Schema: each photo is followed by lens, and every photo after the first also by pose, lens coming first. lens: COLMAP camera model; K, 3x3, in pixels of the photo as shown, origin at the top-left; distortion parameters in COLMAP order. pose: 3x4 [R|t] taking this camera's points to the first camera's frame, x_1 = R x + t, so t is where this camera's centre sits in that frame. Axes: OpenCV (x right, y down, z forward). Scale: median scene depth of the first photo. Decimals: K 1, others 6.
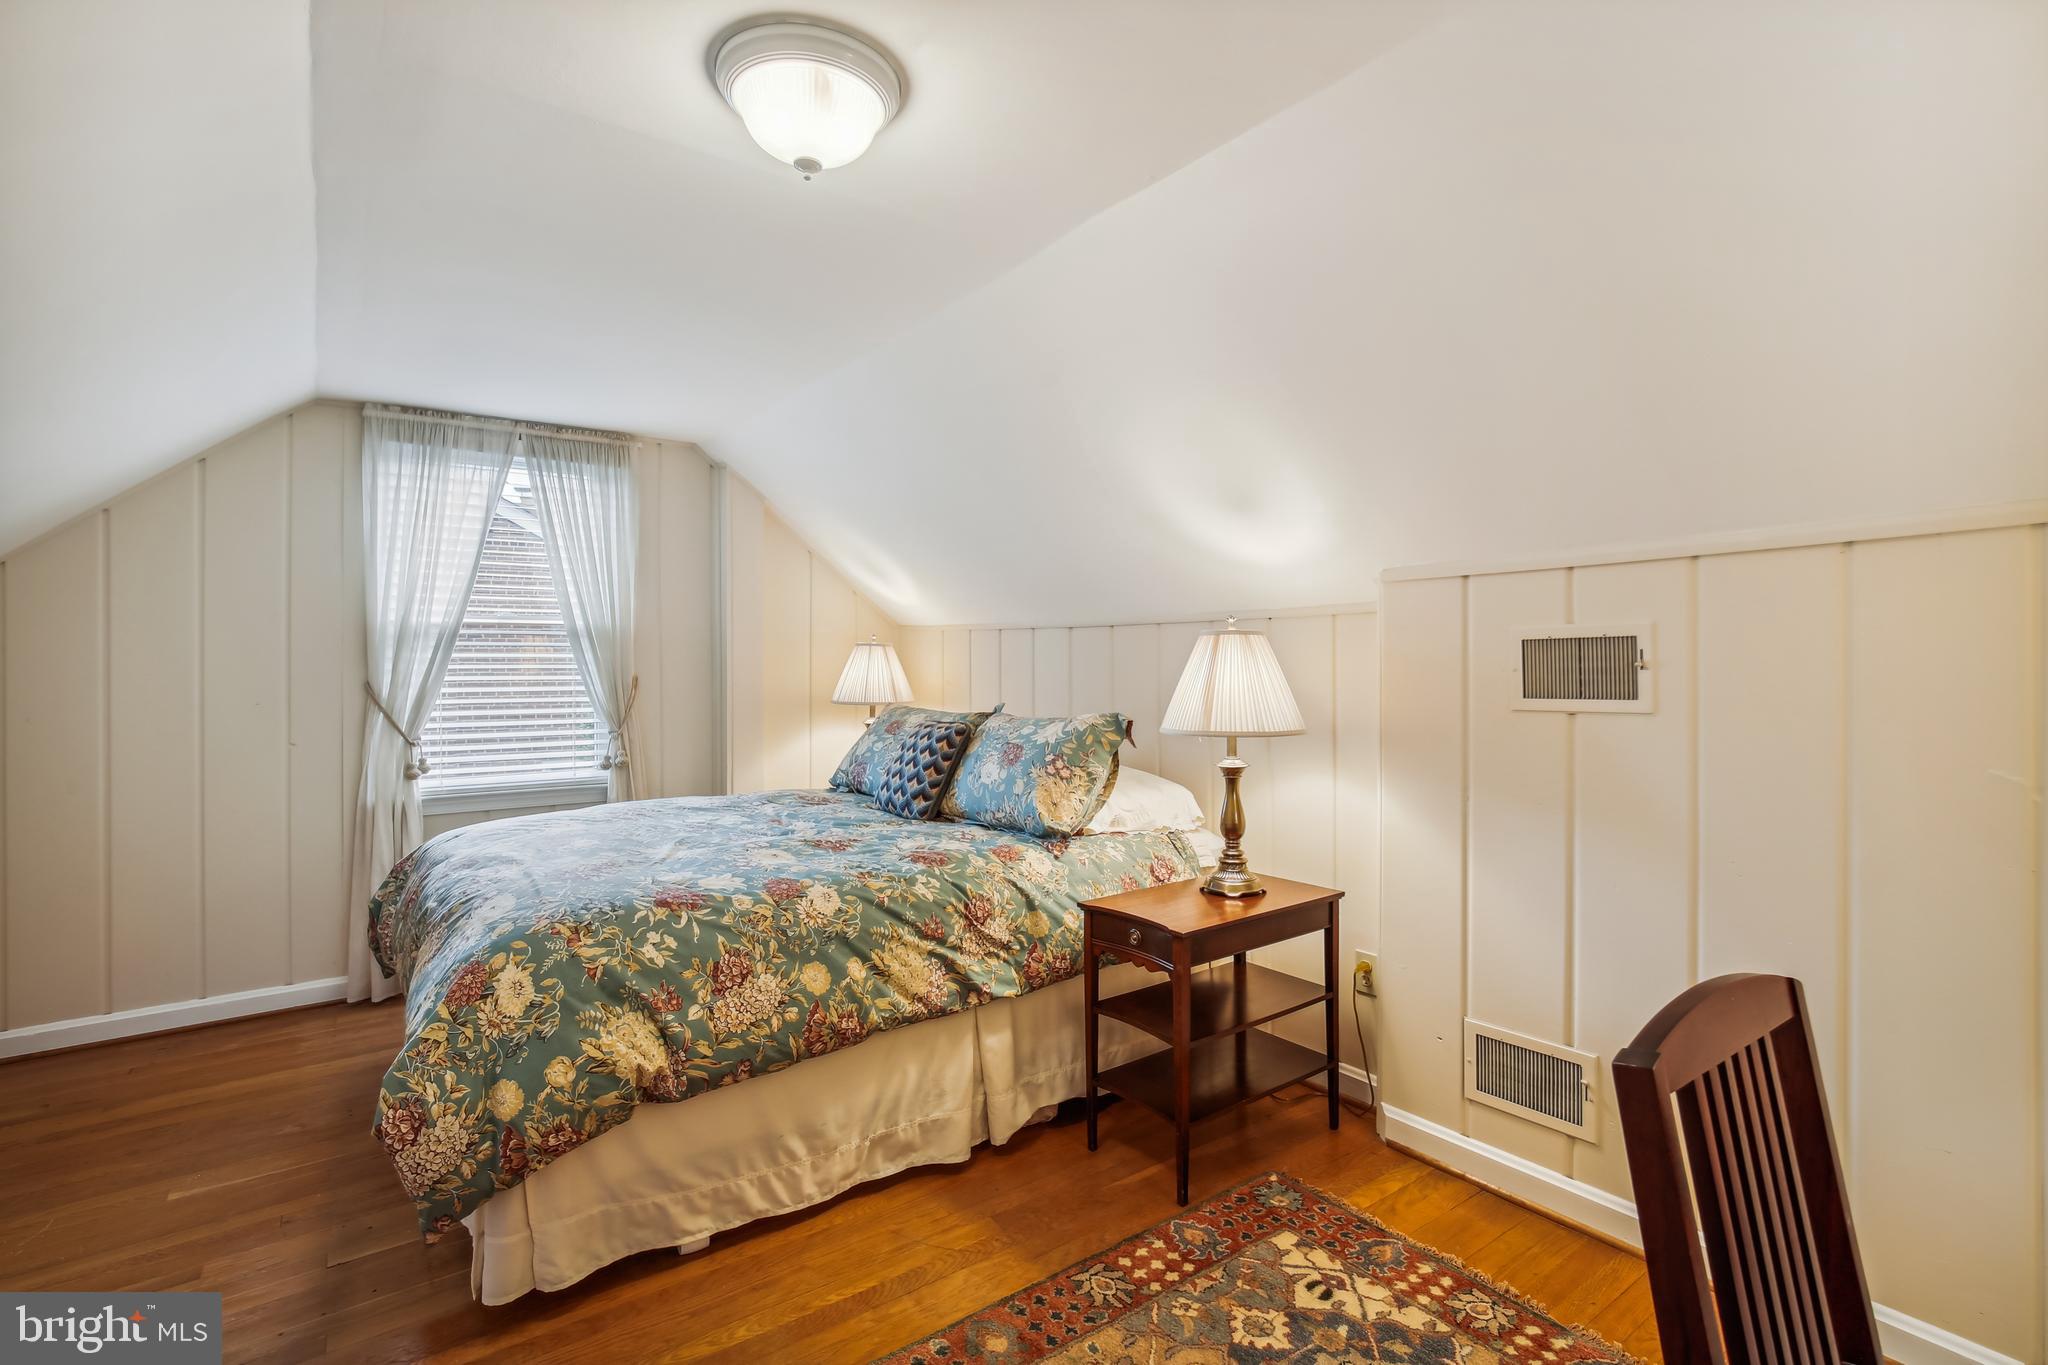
lens RADIAL K [[942.0, 0, 1024.3], [0, 942.0, 669.7], [0, 0, 1]] dist [-0.021252, 0.005996]
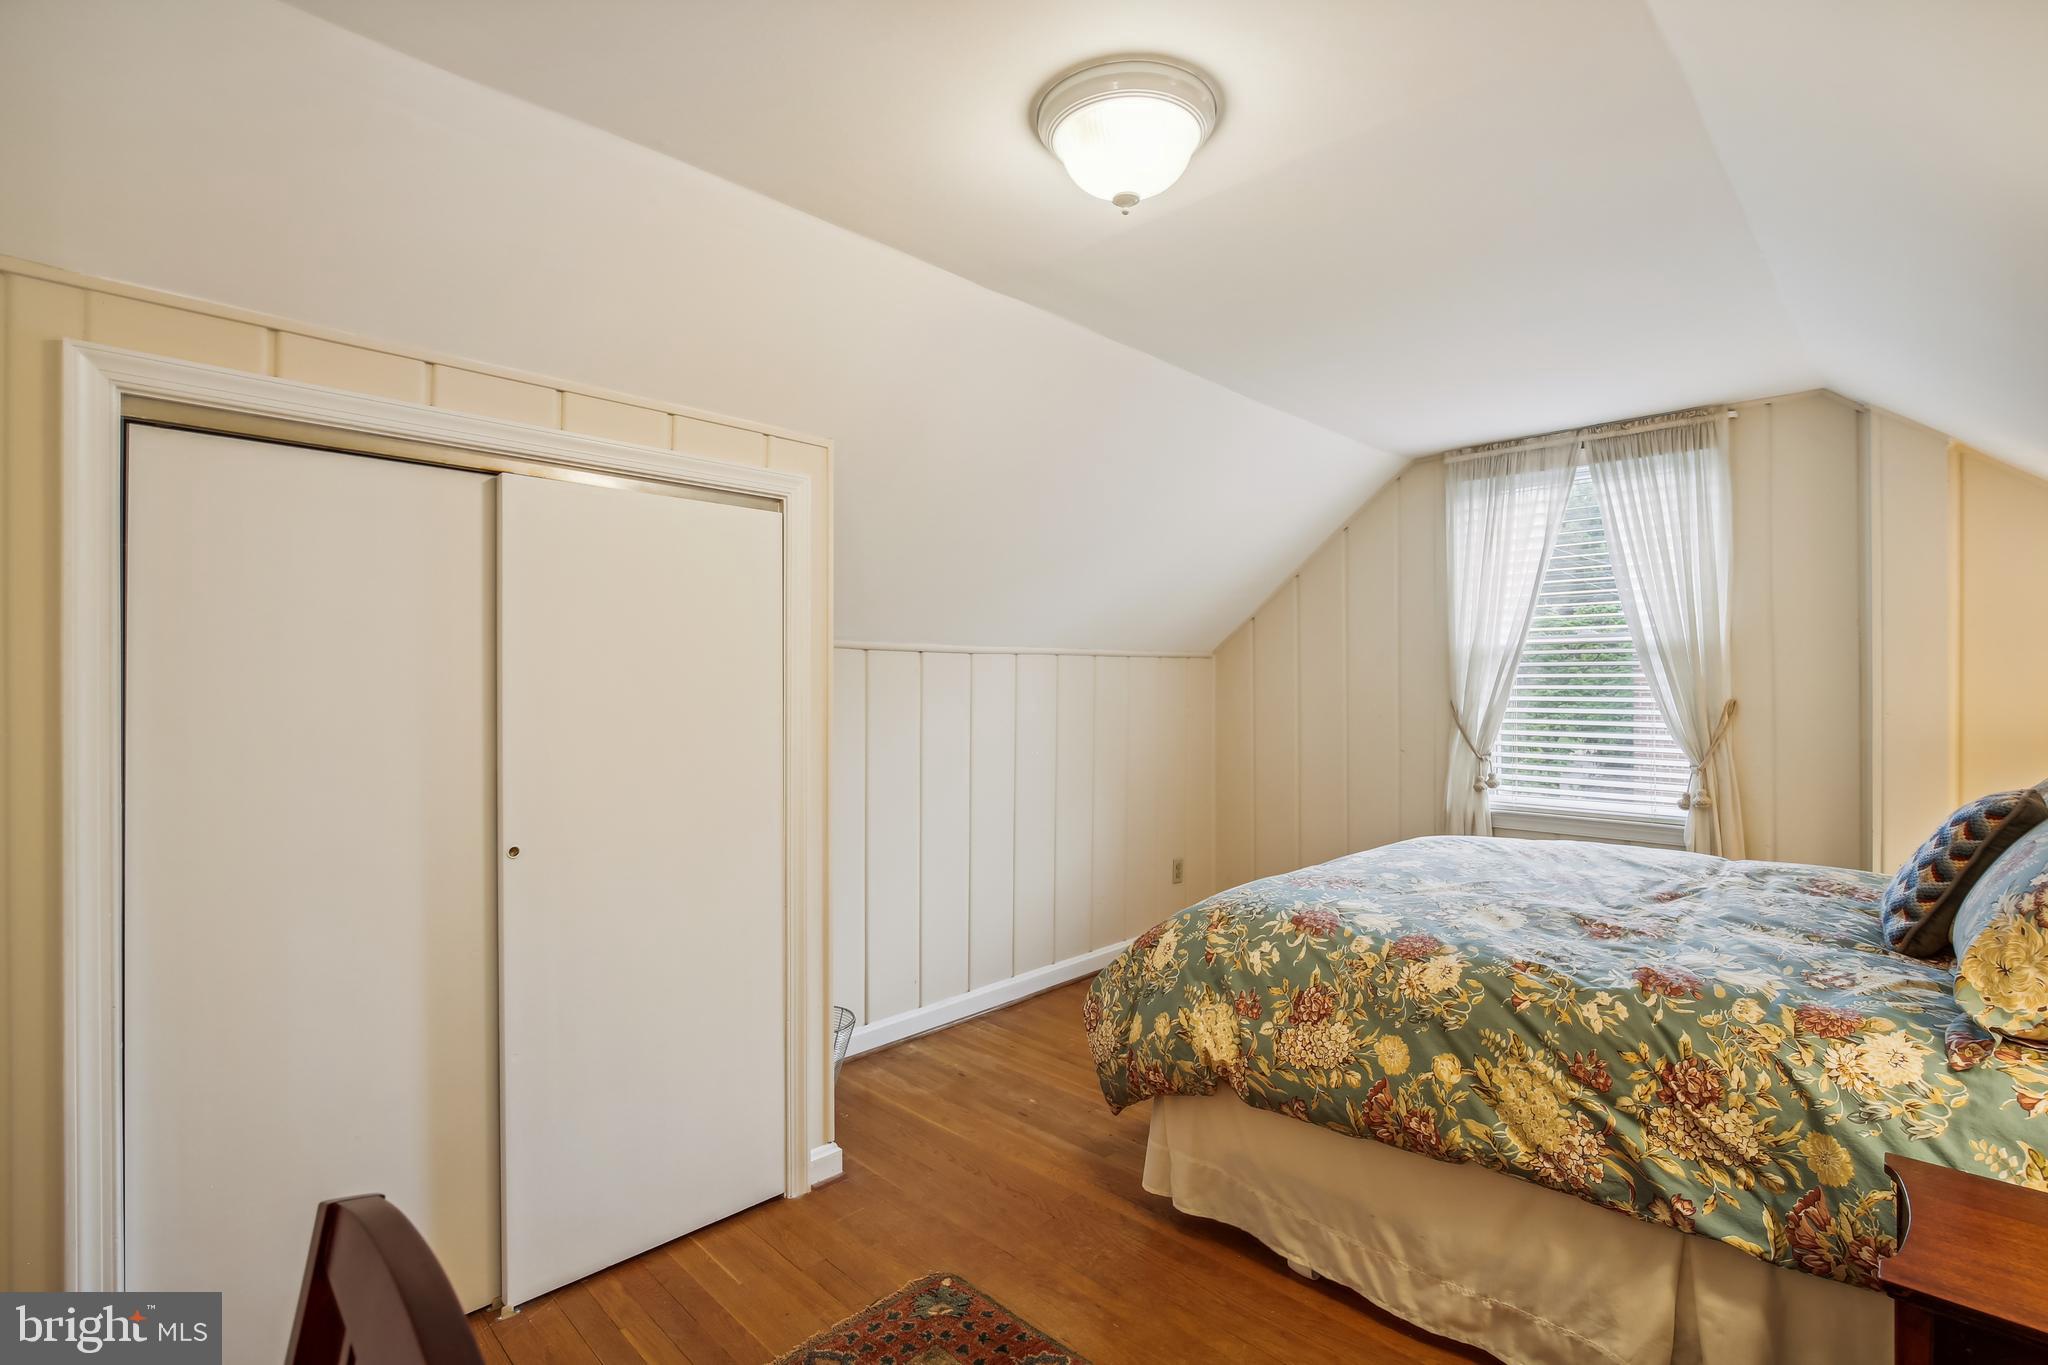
lens RADIAL K [[942.0, 0, 1018.9], [0, 942.0, 692.3], [0, 0, 1]] dist [-0.021252, 0.005996]
pose [[0.161668, 0.012468, -0.986766, 0.513794], [-0.007065, 0.999909, 0.011477, -0.008786], [0.986820, 0.005116, 0.161742, 0.477643]]
